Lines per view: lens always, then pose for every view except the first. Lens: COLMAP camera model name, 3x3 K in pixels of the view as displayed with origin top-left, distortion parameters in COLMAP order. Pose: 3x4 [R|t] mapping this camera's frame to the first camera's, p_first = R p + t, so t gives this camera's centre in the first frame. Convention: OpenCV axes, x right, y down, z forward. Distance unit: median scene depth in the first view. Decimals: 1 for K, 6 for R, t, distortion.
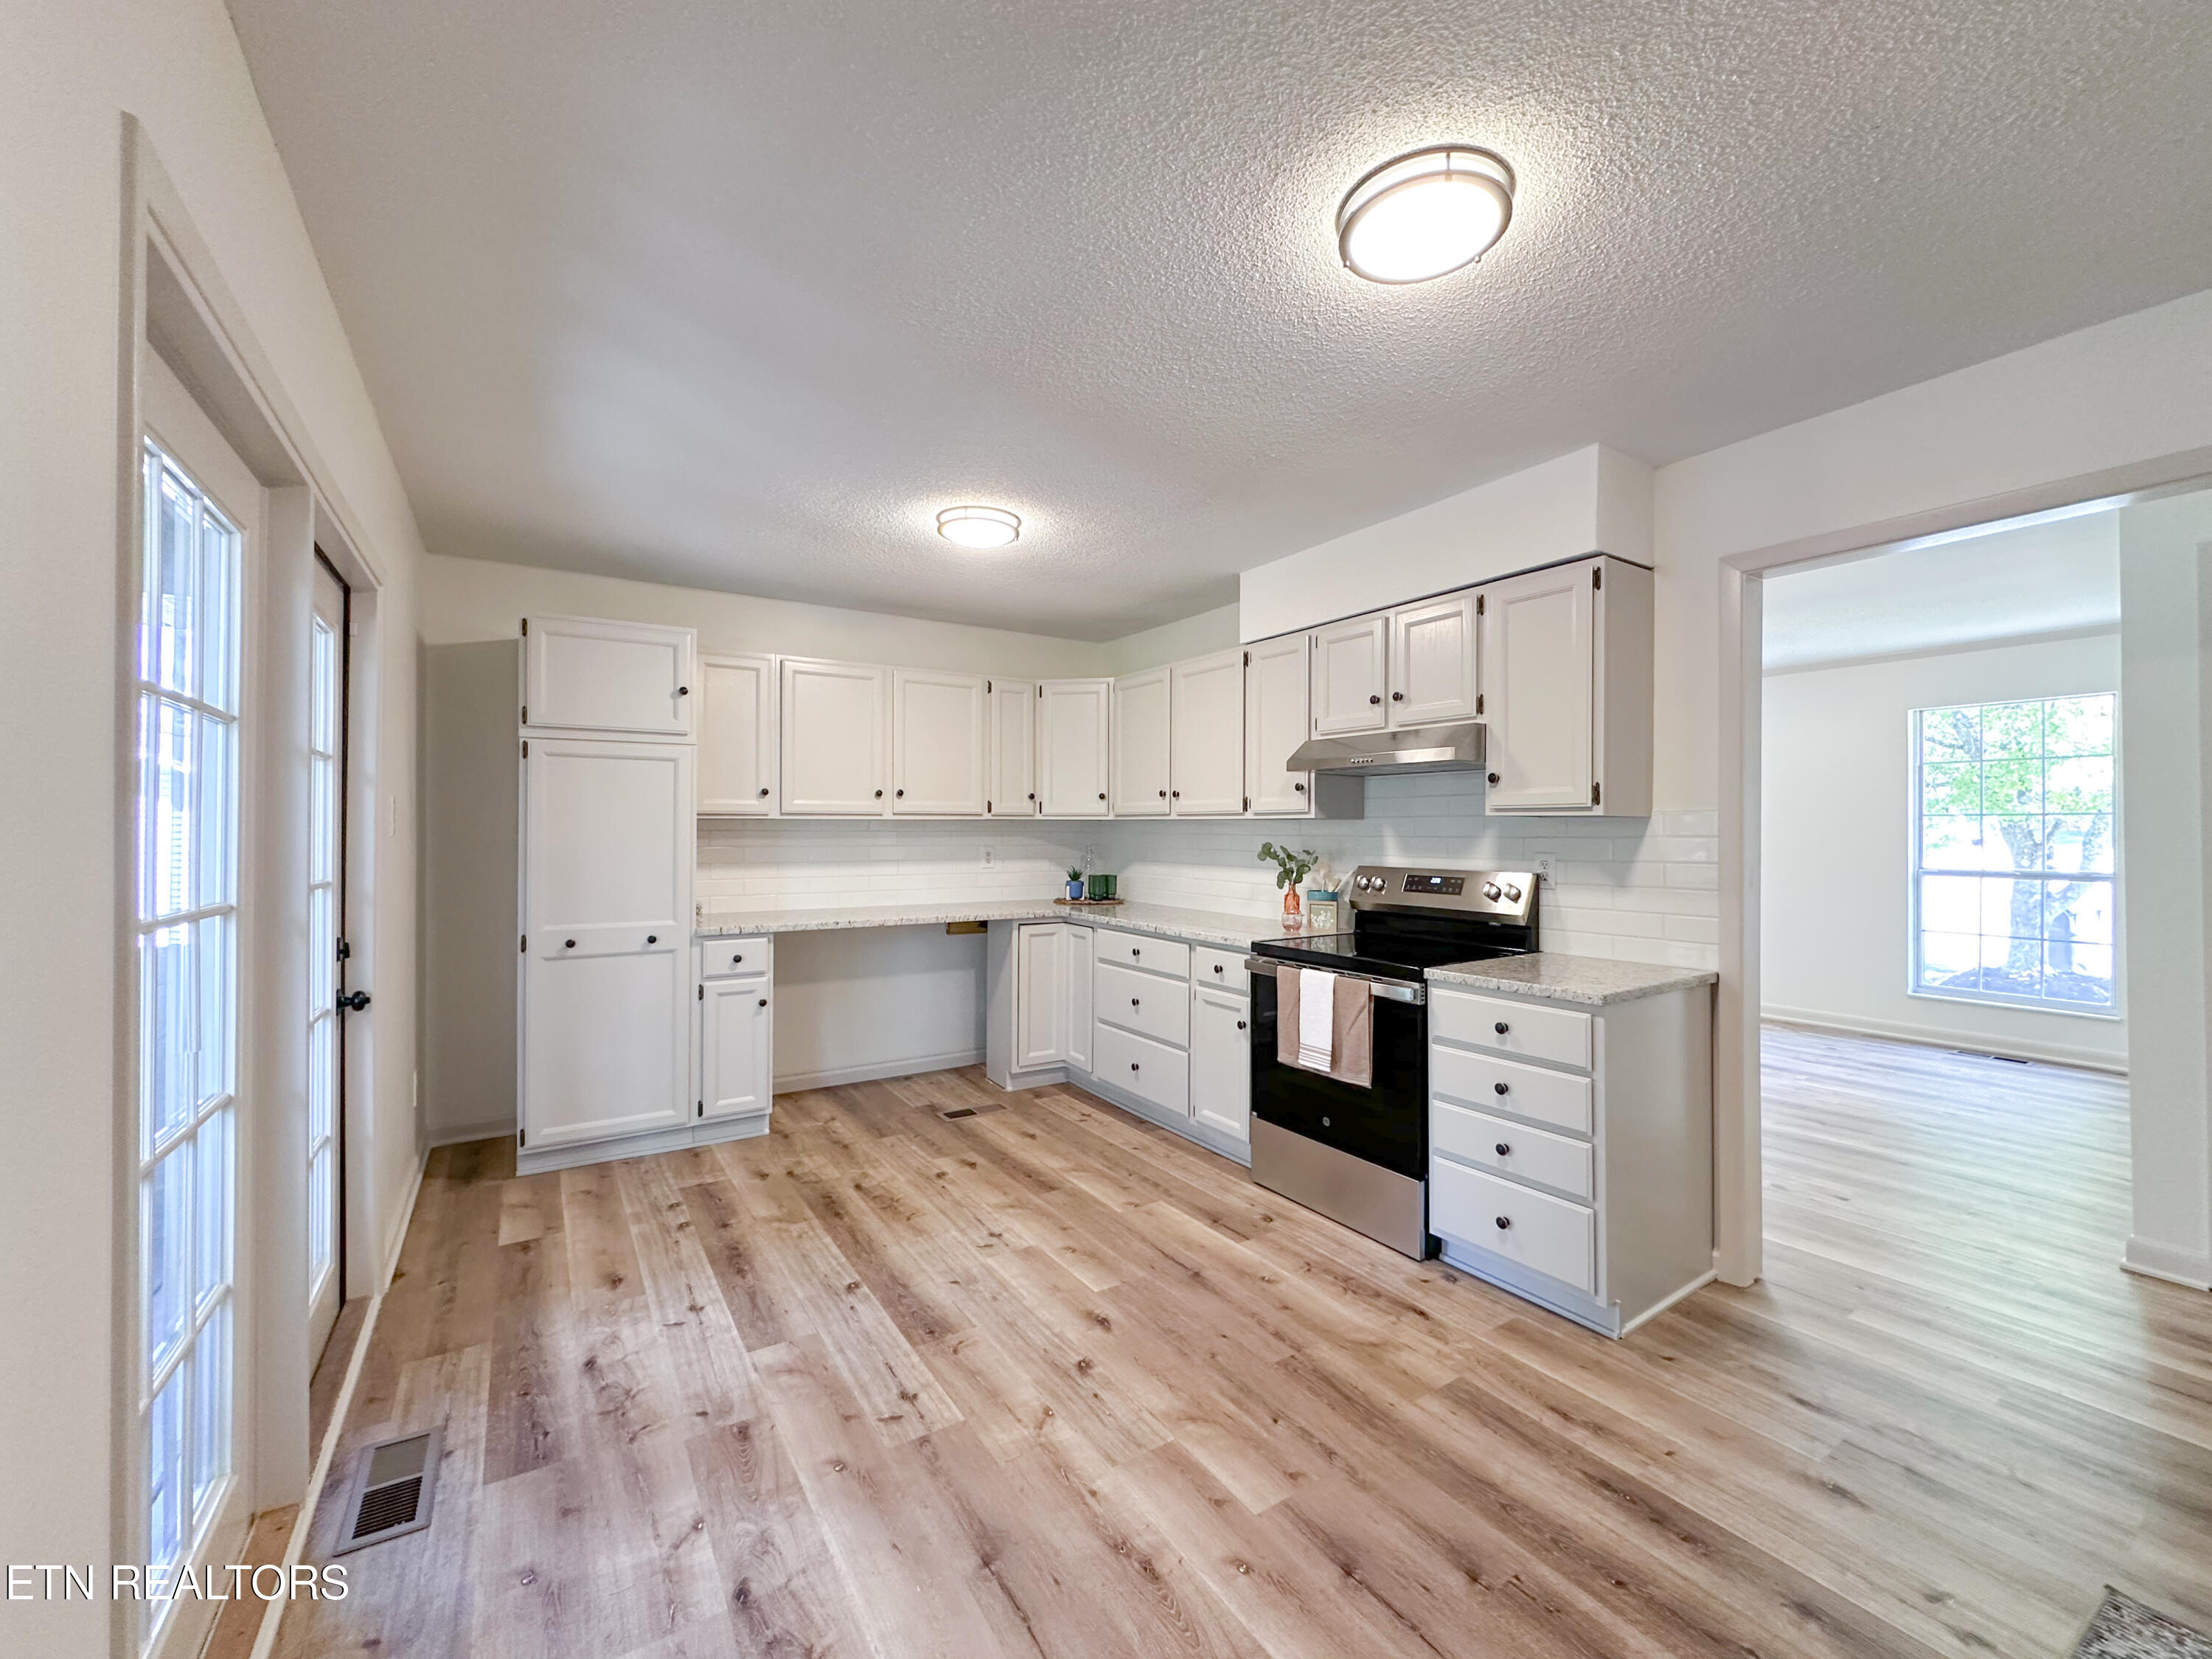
lens RADIAL K [[898.4, 0, 1107.1], [0, 898.4, 828.7], [0, 0, 1]] dist [-0.004247, 0.000756]
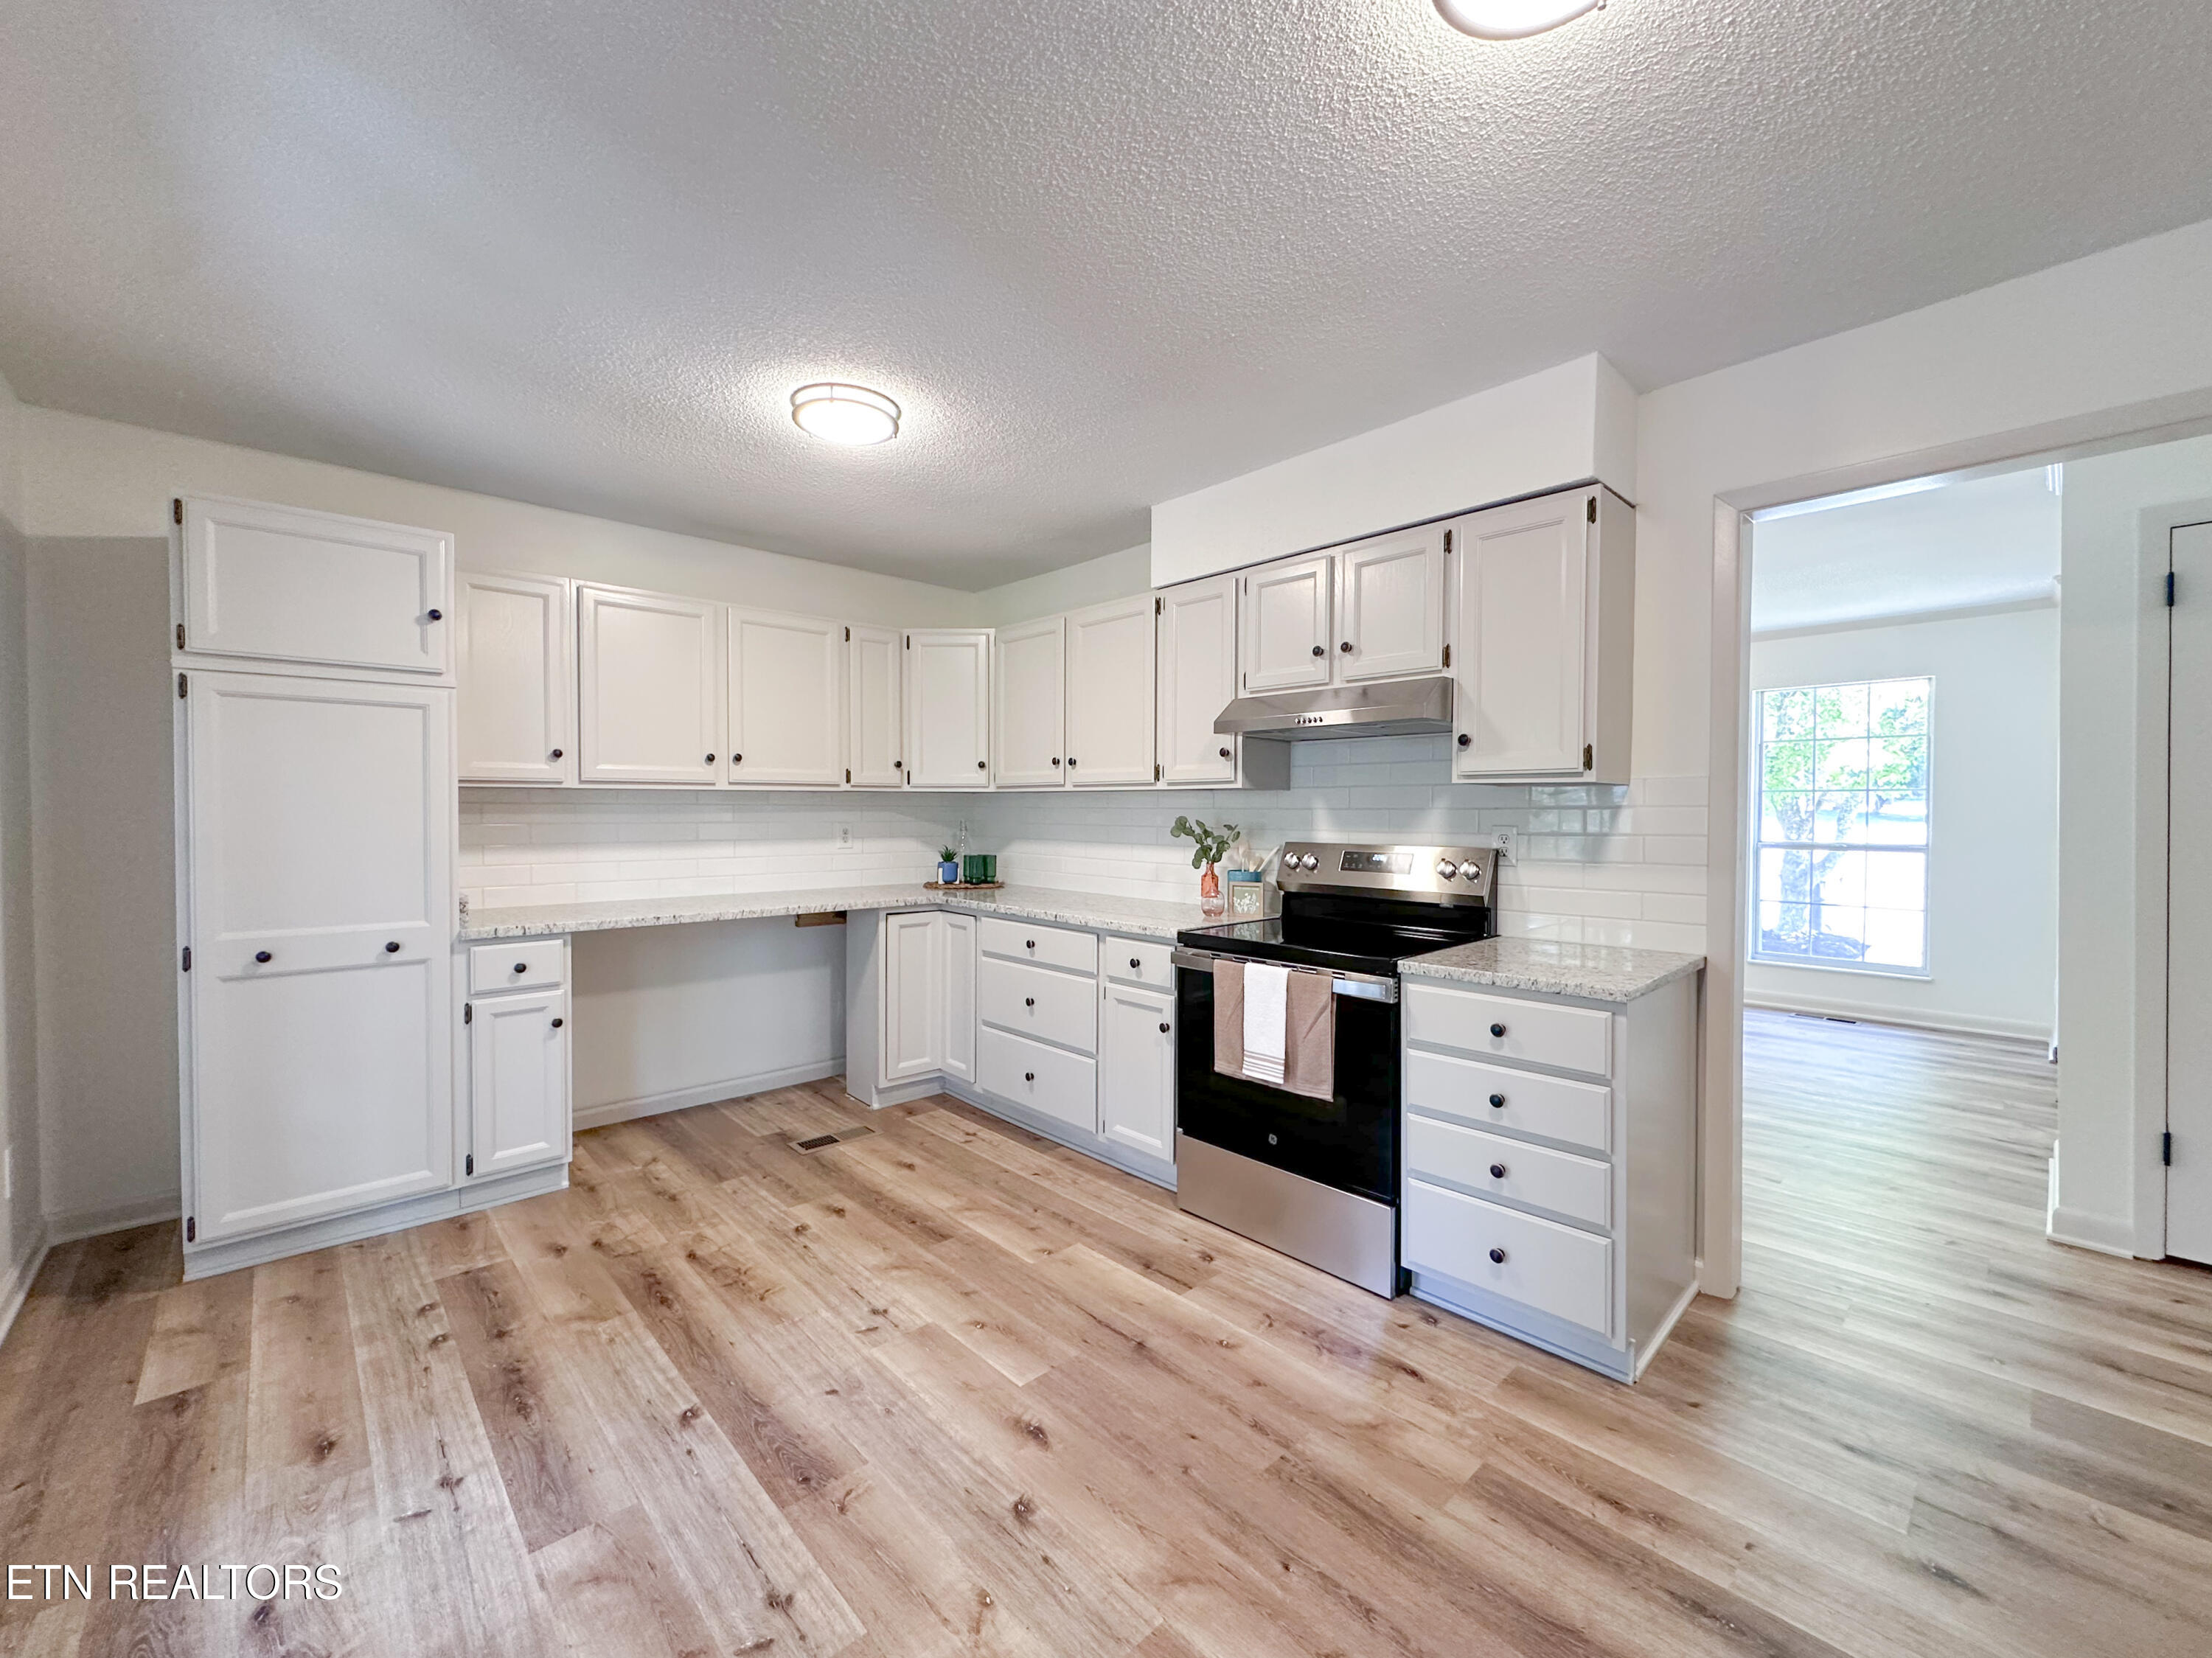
lens RADIAL K [[898.4, 0, 1110.7], [0, 898.4, 825.9], [0, 0, 1]] dist [-0.004247, 0.000756]
pose [[0.983849, -0.004049, 0.178955, -0.058660], [0.000382, 0.999789, 0.020520, 0.008272], [-0.179000, -0.020121, 0.983643, 0.180890]]
